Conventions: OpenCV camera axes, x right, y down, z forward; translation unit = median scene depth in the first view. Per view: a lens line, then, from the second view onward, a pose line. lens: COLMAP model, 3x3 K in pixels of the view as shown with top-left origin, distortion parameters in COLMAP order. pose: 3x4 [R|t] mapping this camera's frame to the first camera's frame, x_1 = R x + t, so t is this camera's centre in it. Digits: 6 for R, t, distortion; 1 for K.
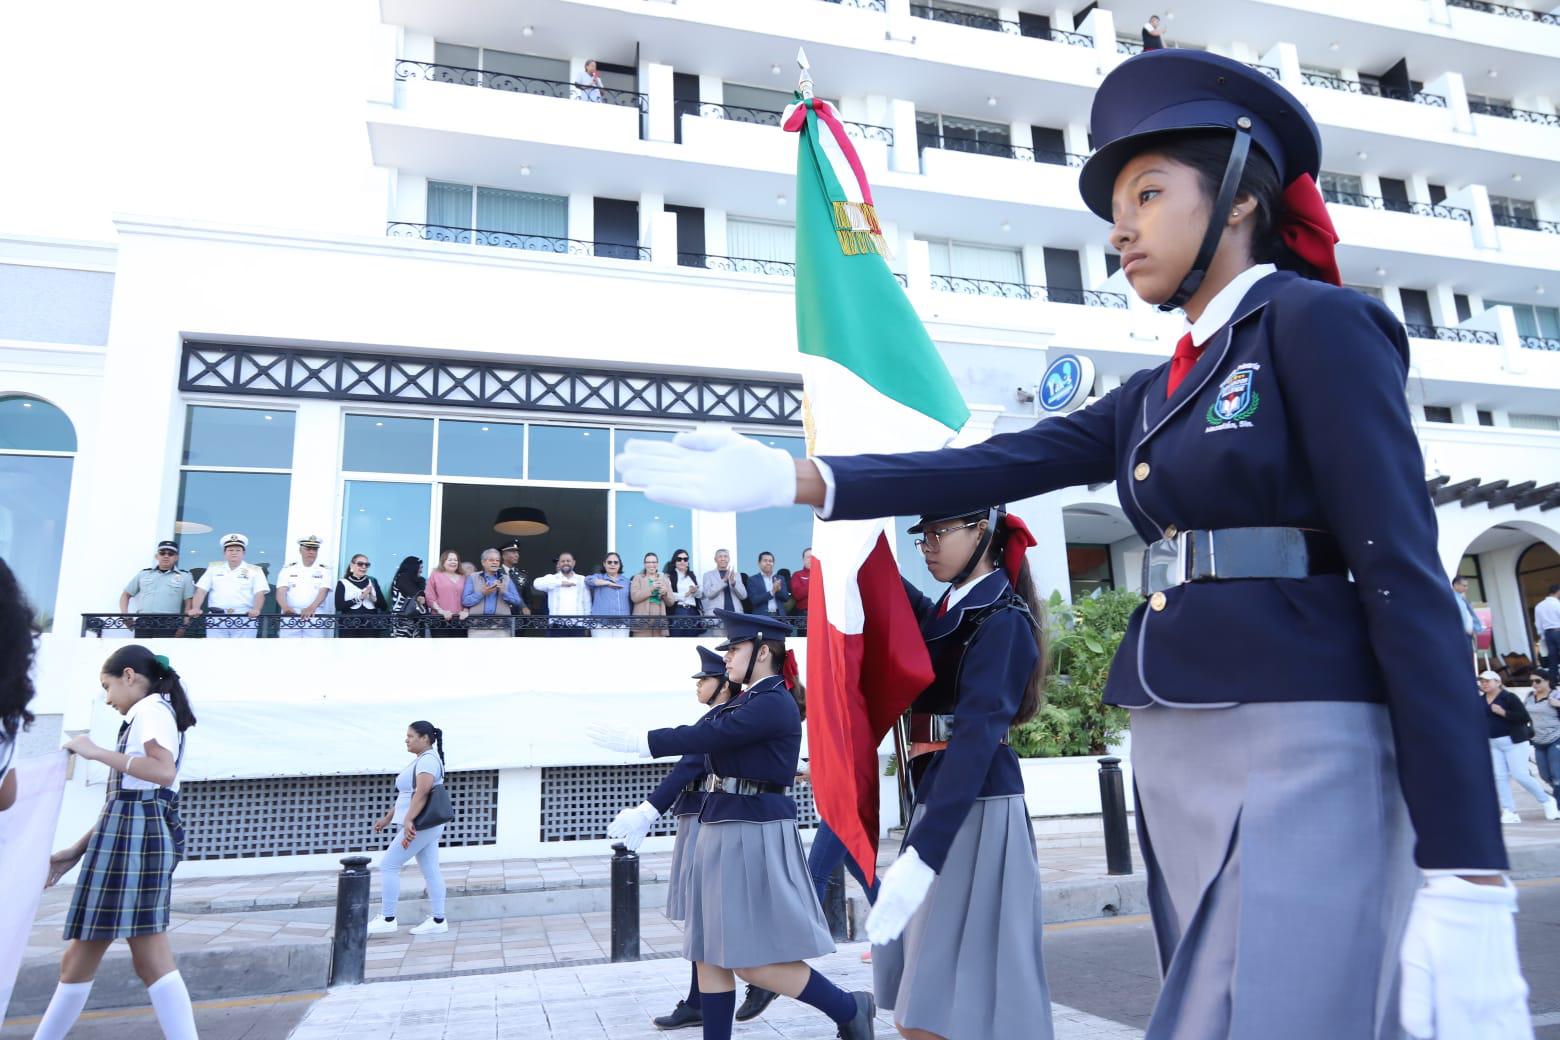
lens RADIAL K [[1033.0, 0, 777.4], [0, 1033.0, 527.0], [0, 0, 1]] dist [-0.002619, 0.002827]
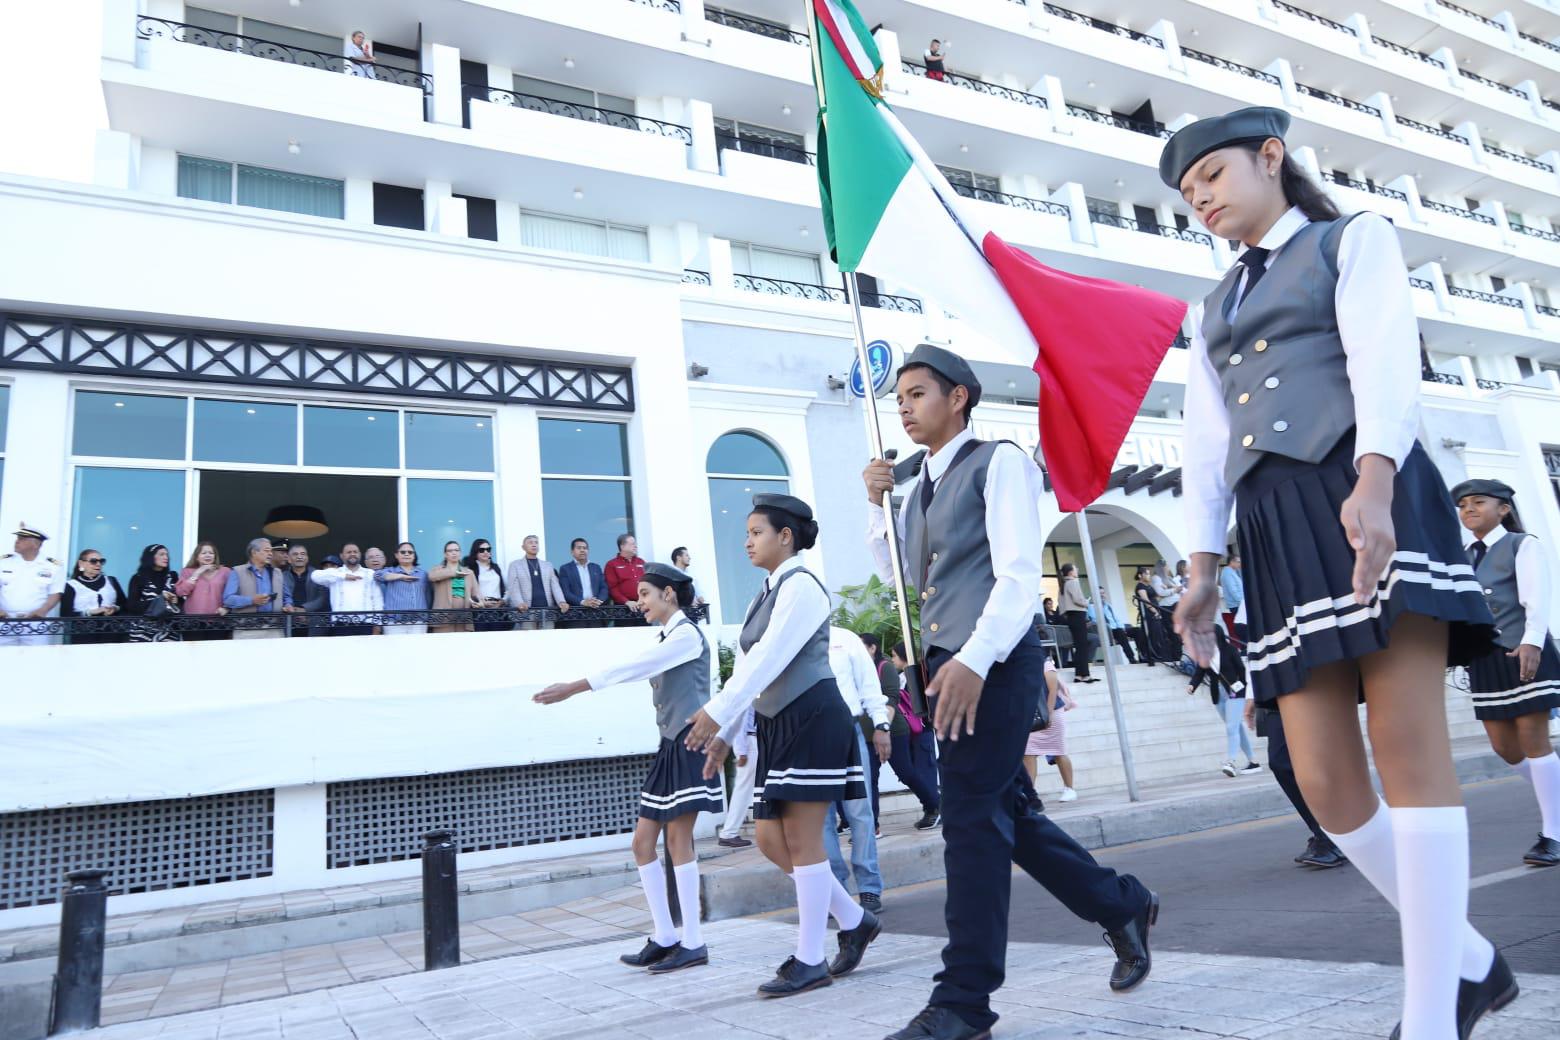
lens RADIAL K [[1033.0, 0, 781.1], [0, 1033.0, 519.7], [0, 0, 1]] dist [-0.002619, 0.002827]
pose [[0.980000, -0.022226, 0.197752, -0.016327], [0.028037, 0.999252, -0.026635, 0.039606], [-0.197012, 0.031647, 0.979890, 0.049074]]
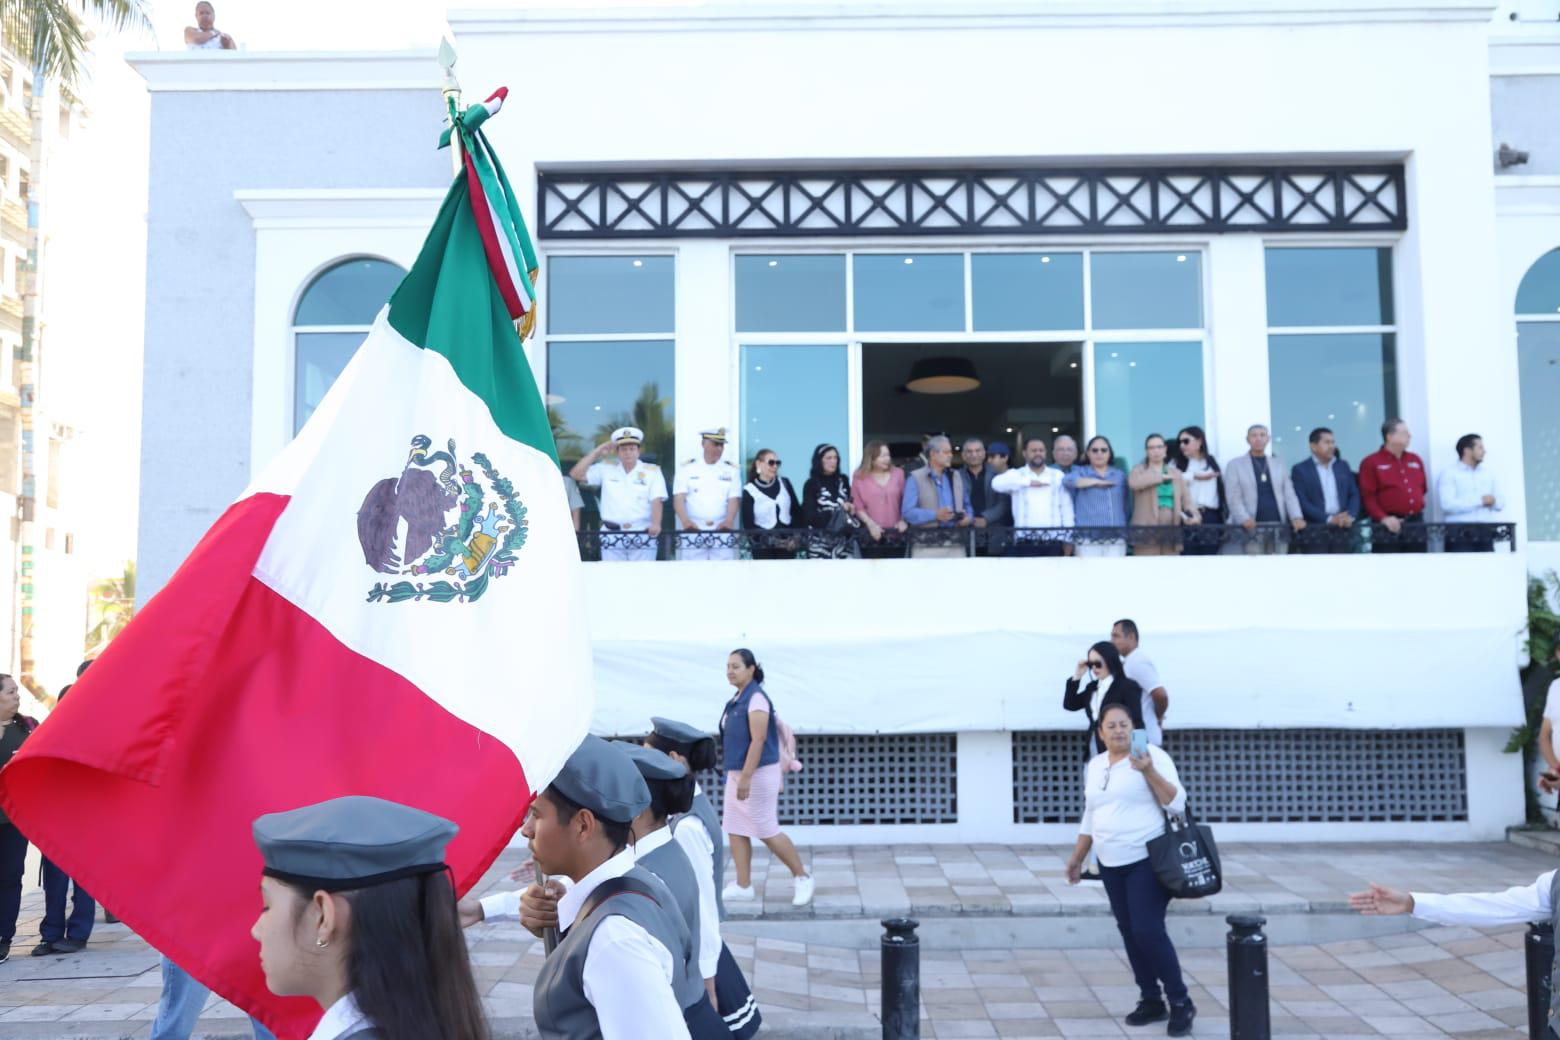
lens RADIAL K [[1406.7, 0, 821.8], [0, 1406.7, 553.1], [0, 0, 1]] dist [0.030635, -0.015927]
pose [[0.962191, 0.006784, -0.272293, -0.080840], [0.036694, 0.987348, 0.154267, -0.054614], [0.269894, -0.158426, 0.949768, 0.007539]]
